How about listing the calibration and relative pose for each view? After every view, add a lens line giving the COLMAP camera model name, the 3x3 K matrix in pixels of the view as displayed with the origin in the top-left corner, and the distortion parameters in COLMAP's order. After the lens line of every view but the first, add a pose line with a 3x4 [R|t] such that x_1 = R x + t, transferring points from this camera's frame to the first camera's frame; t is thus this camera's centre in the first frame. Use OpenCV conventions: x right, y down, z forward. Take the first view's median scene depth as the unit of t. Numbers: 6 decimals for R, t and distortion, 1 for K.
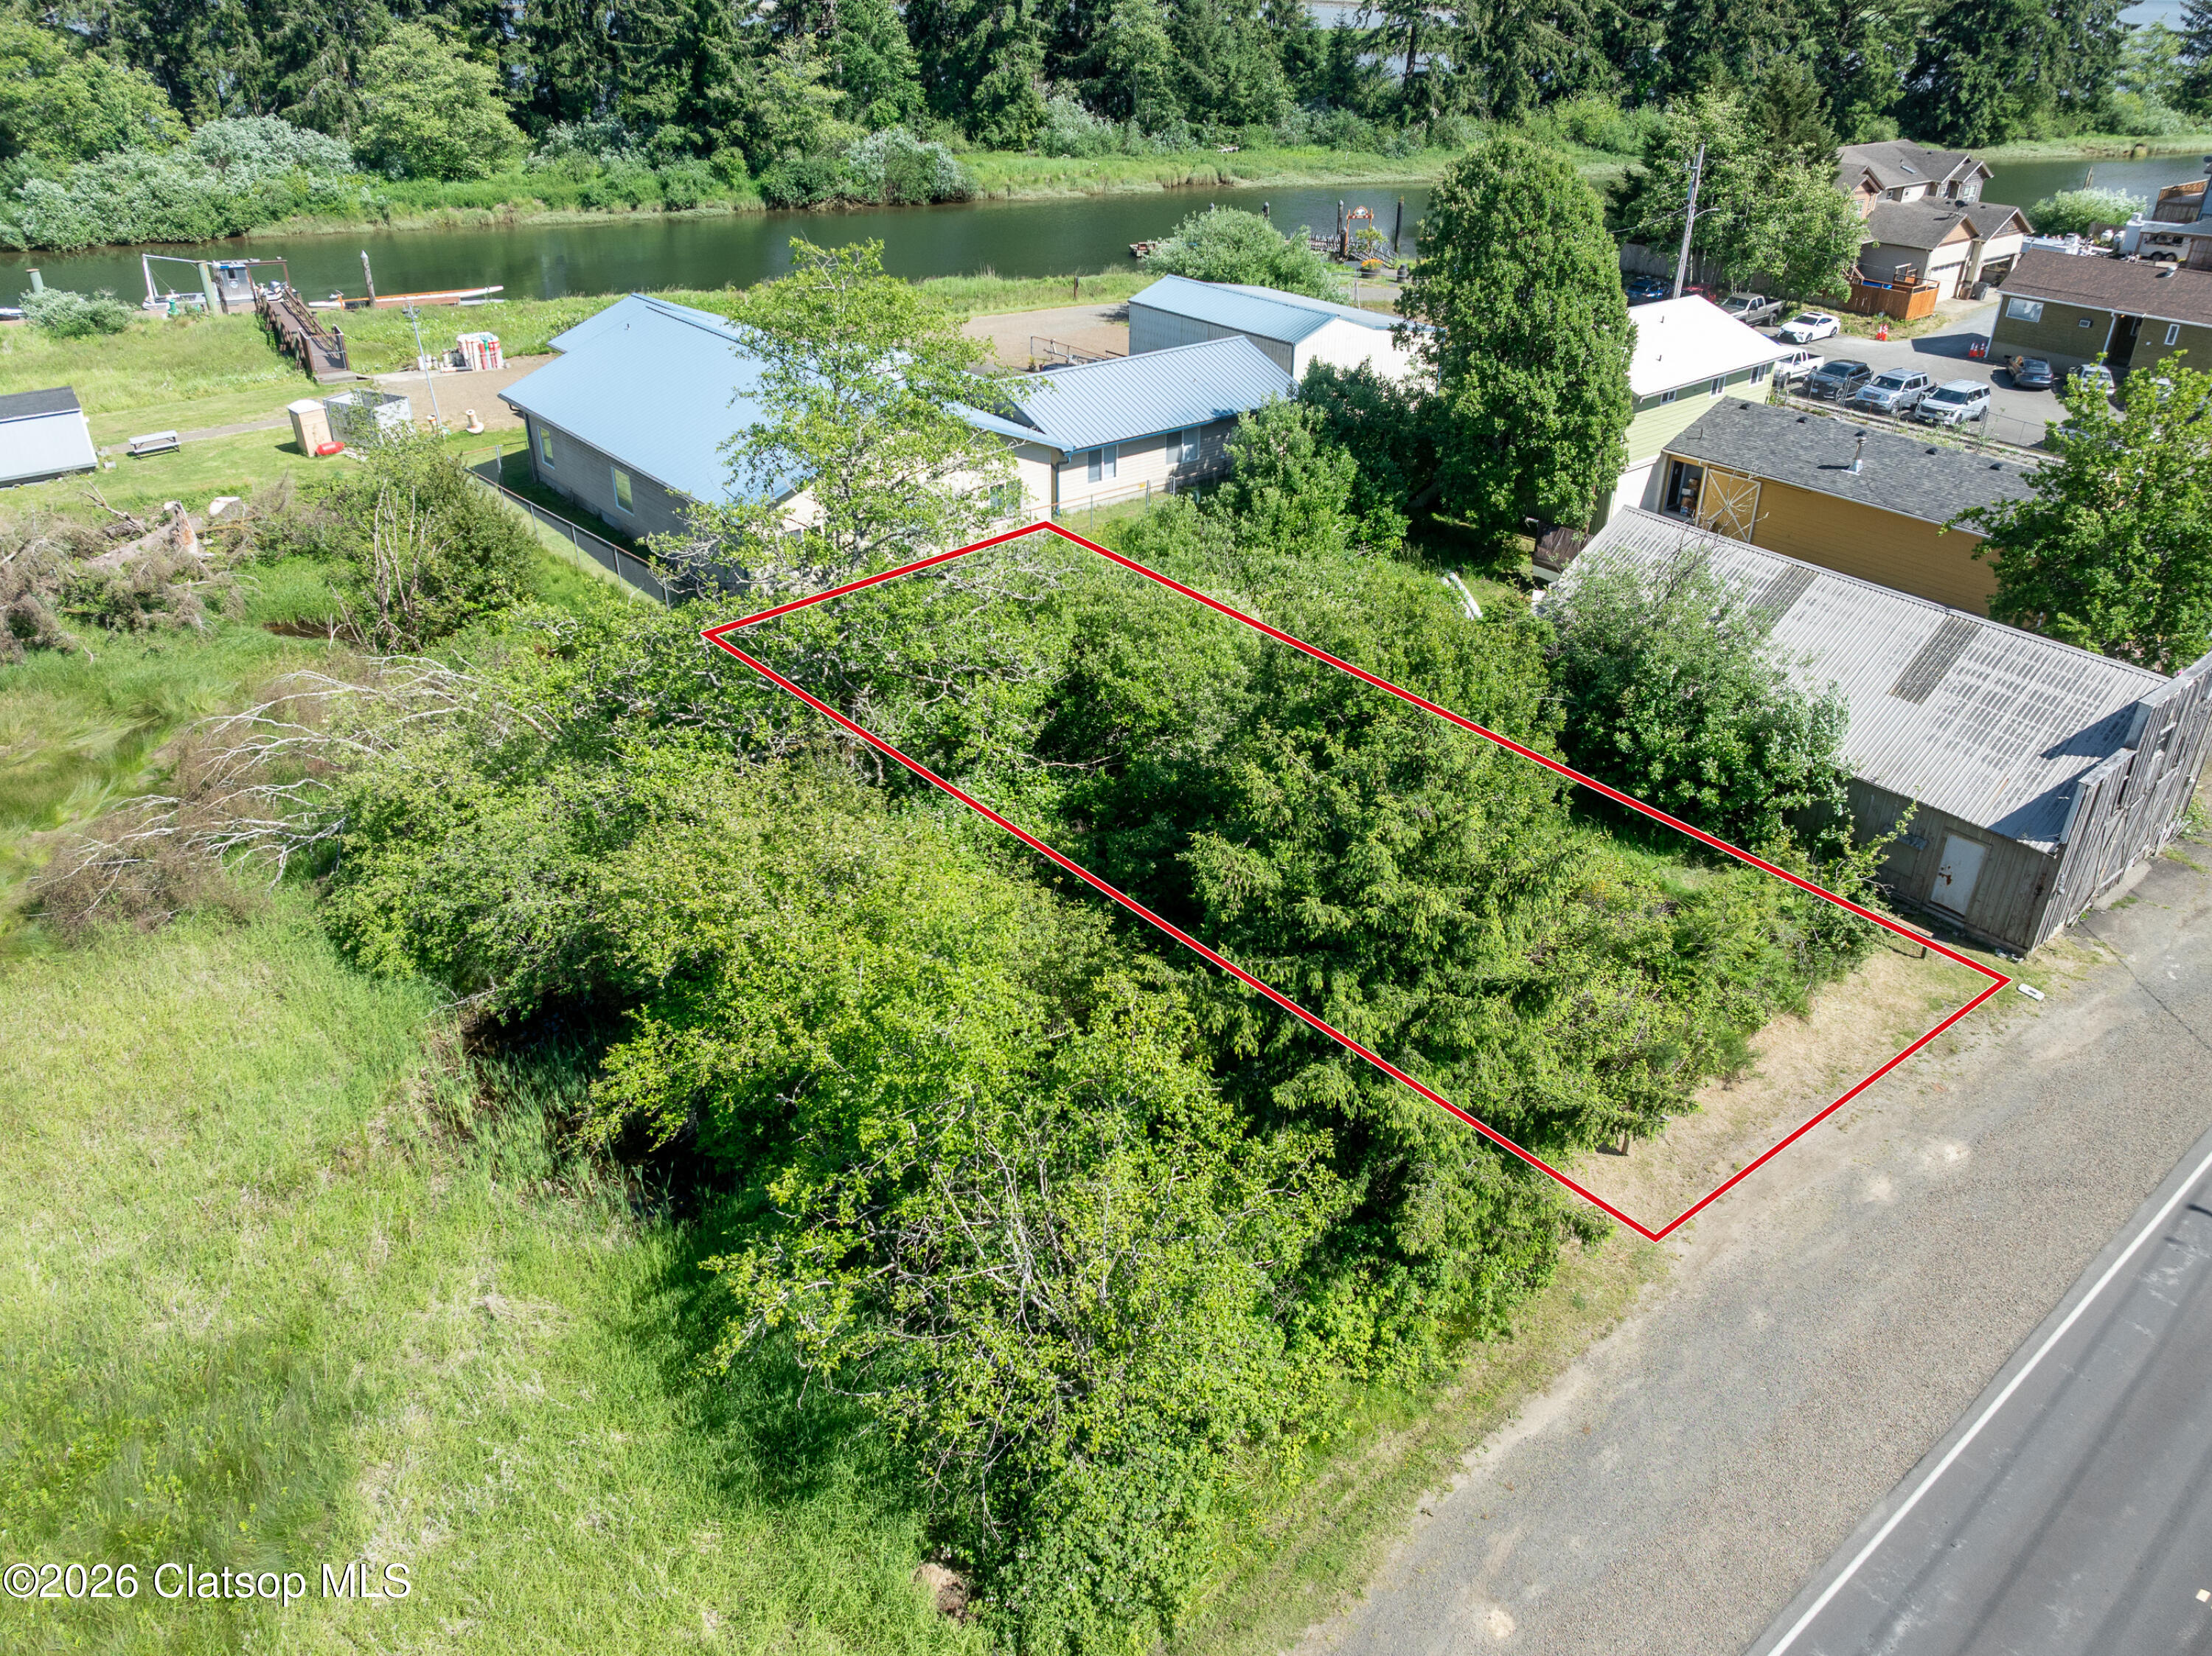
lens RADIAL K [[1578.4, 0, 1111.7], [0, 1578.4, 828.4], [0, 0, 1]] dist [-0.061459, 0.038995]
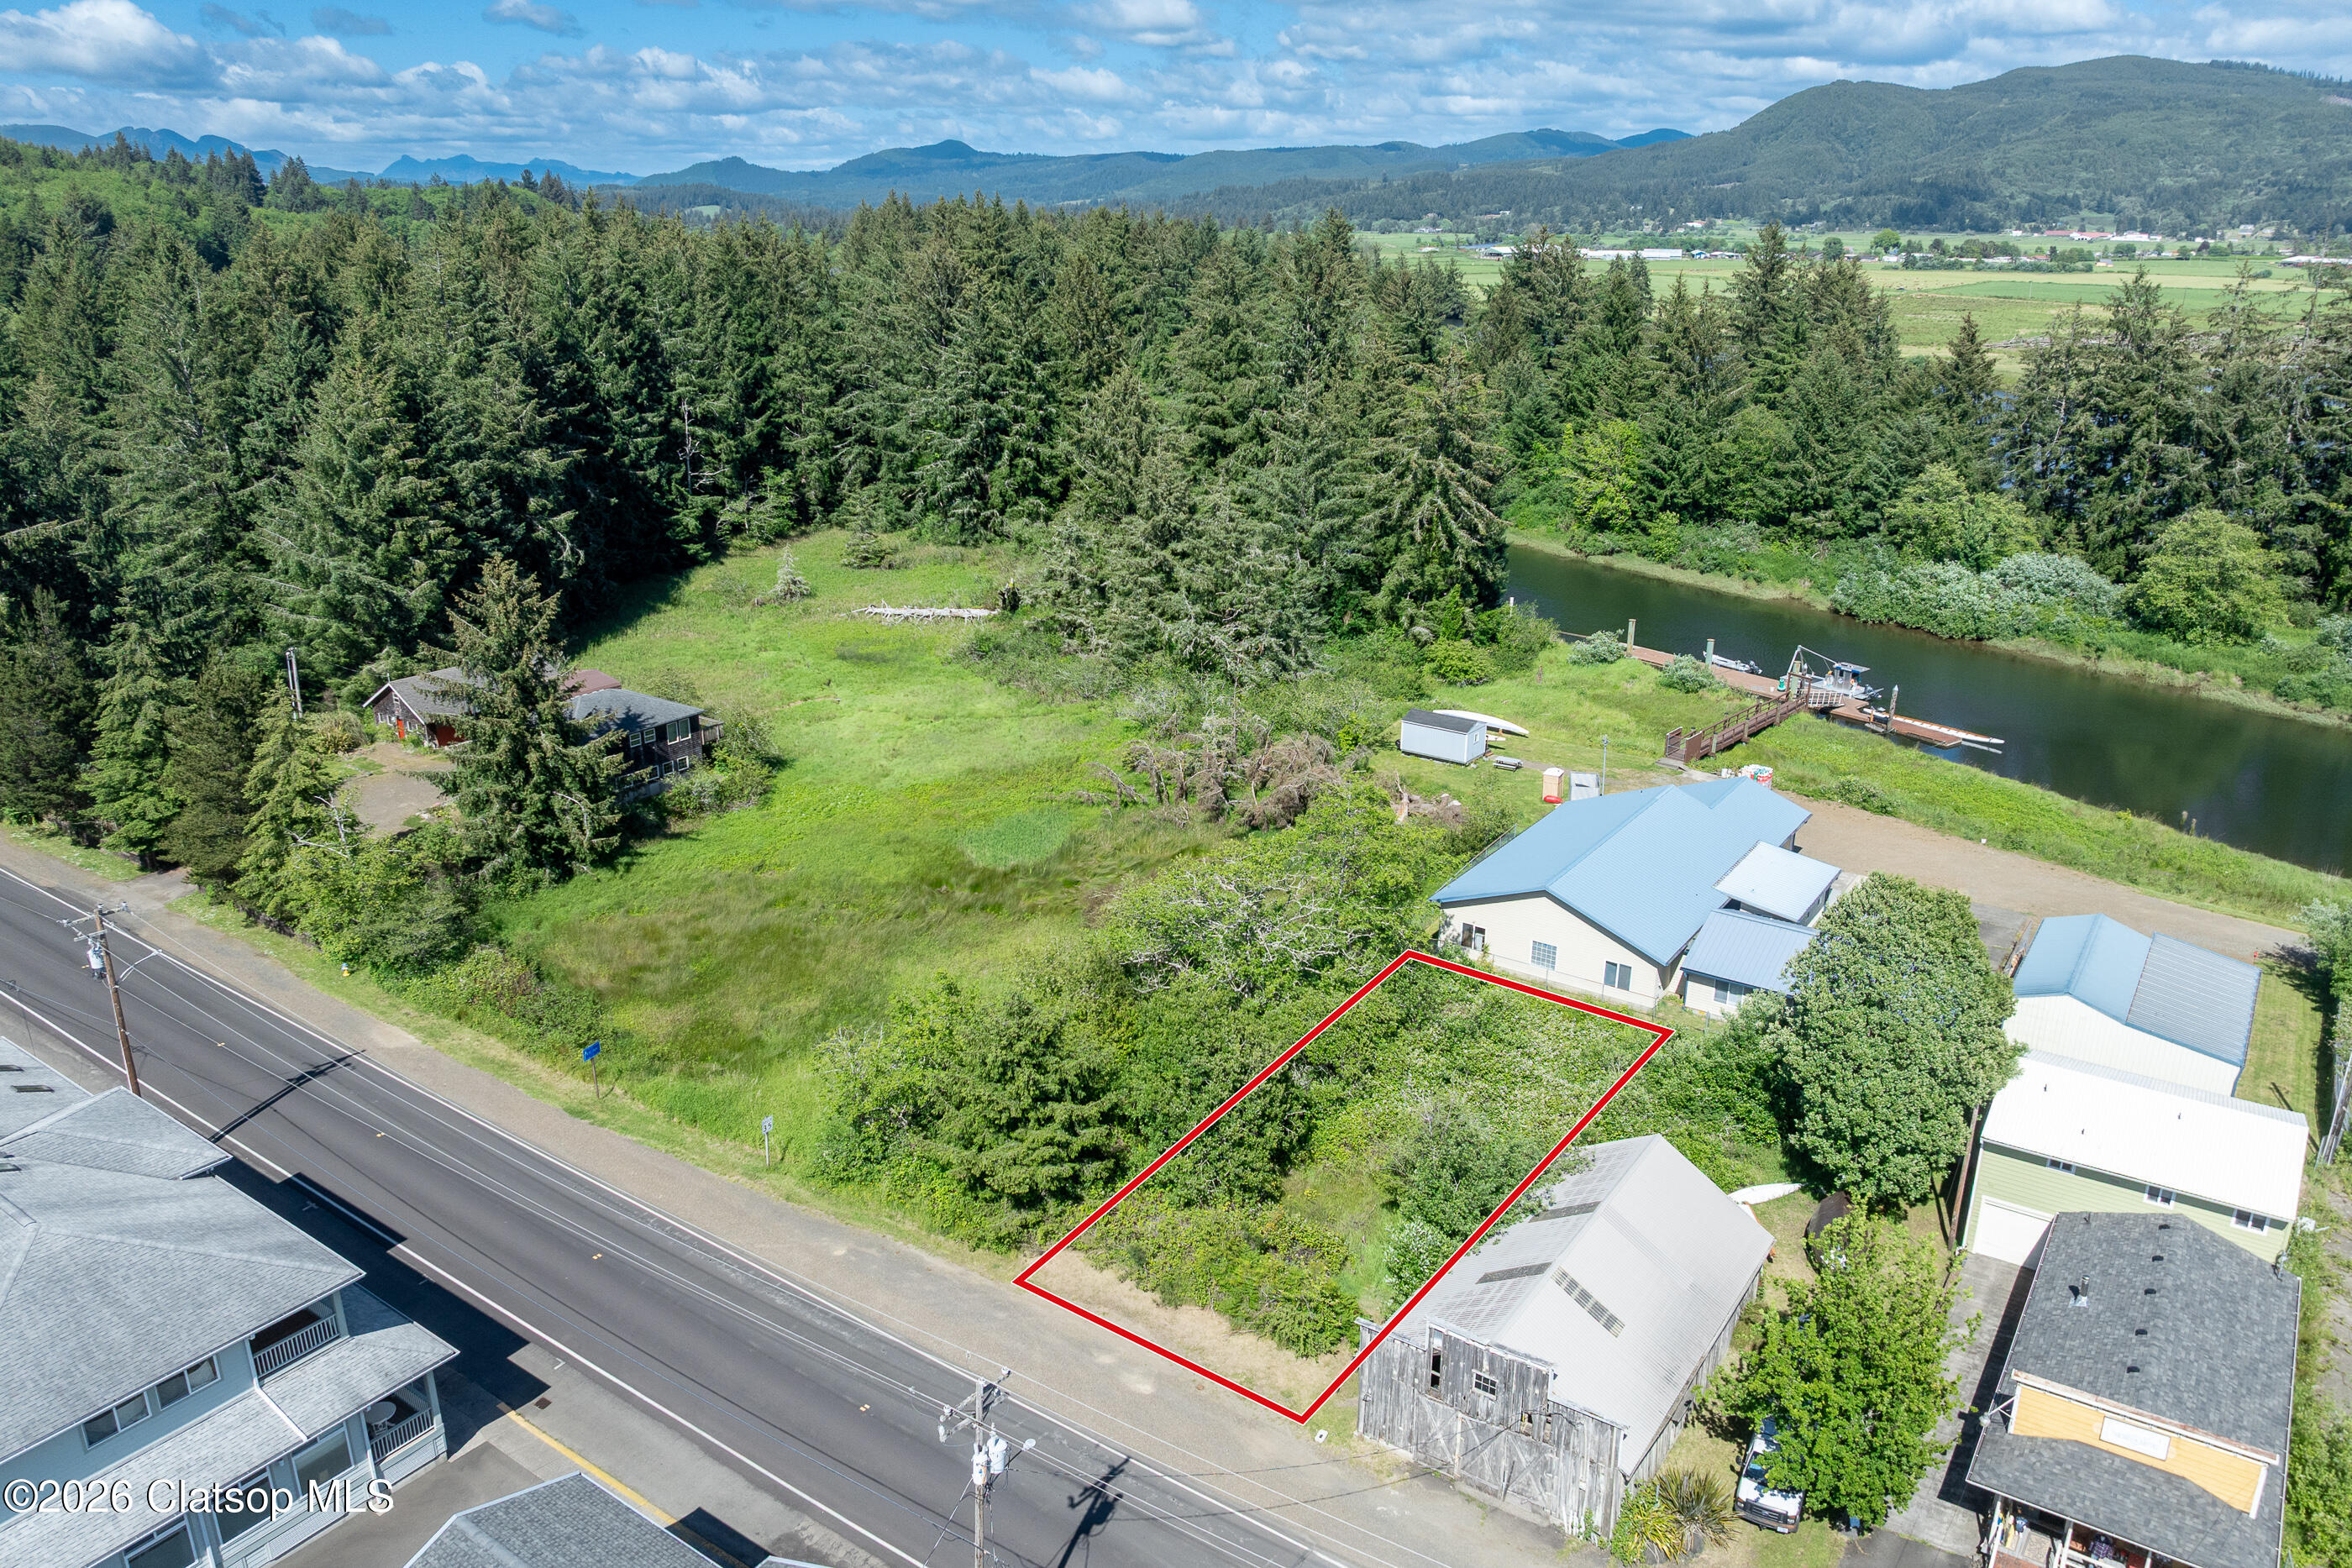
lens RADIAL K [[1665.6, 0, 1193.3], [0, 1665.6, 784.4], [0, 0, 1]] dist [-0.043958, 0.013287]
pose [[0.272851, 0.308900, -0.911116, 1.174294], [-0.480779, 0.864093, 0.148979, -0.402279], [0.833309, 0.397397, 0.384282, 0.006932]]
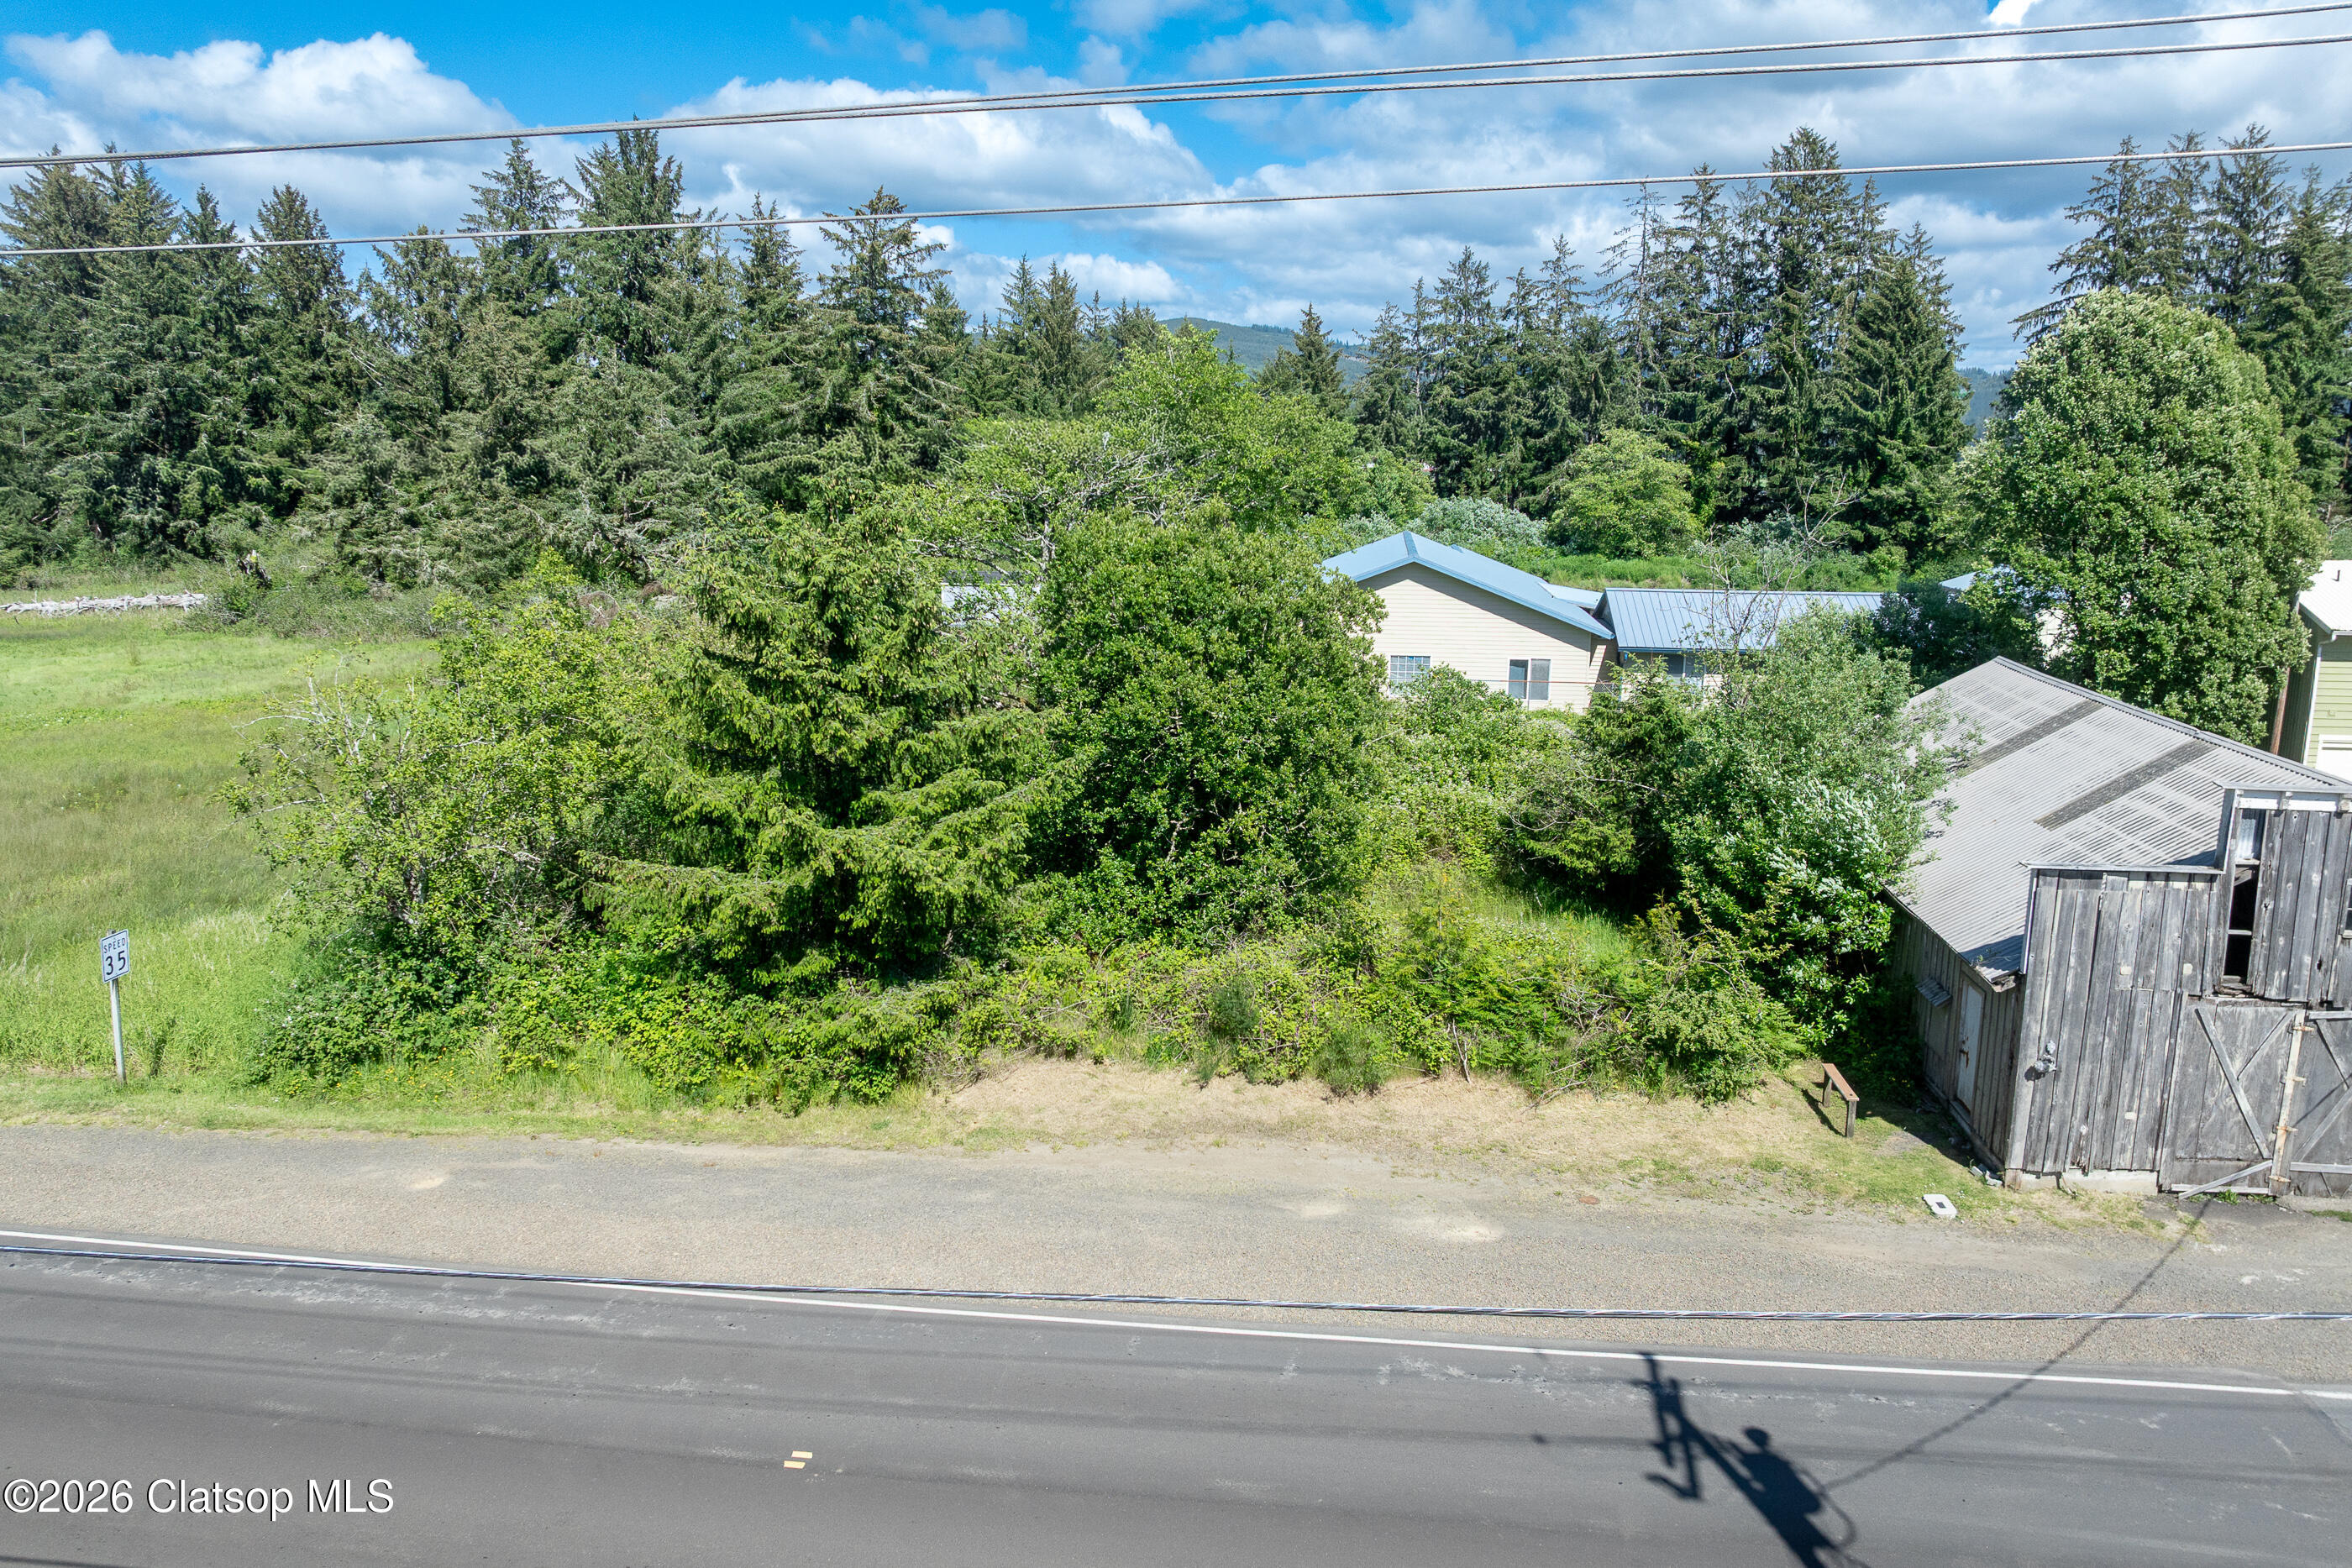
lens RADIAL K [[1665.6, 0, 1182.2], [0, 1665.6, 821.3], [0, 0, 1]] dist [-0.043958, 0.013287]
pose [[0.689267, 0.145362, -0.709775, 0.527649], [-0.357798, 0.920161, -0.159011, 0.113212], [0.629993, 0.363557, 0.686247, 0.188847]]
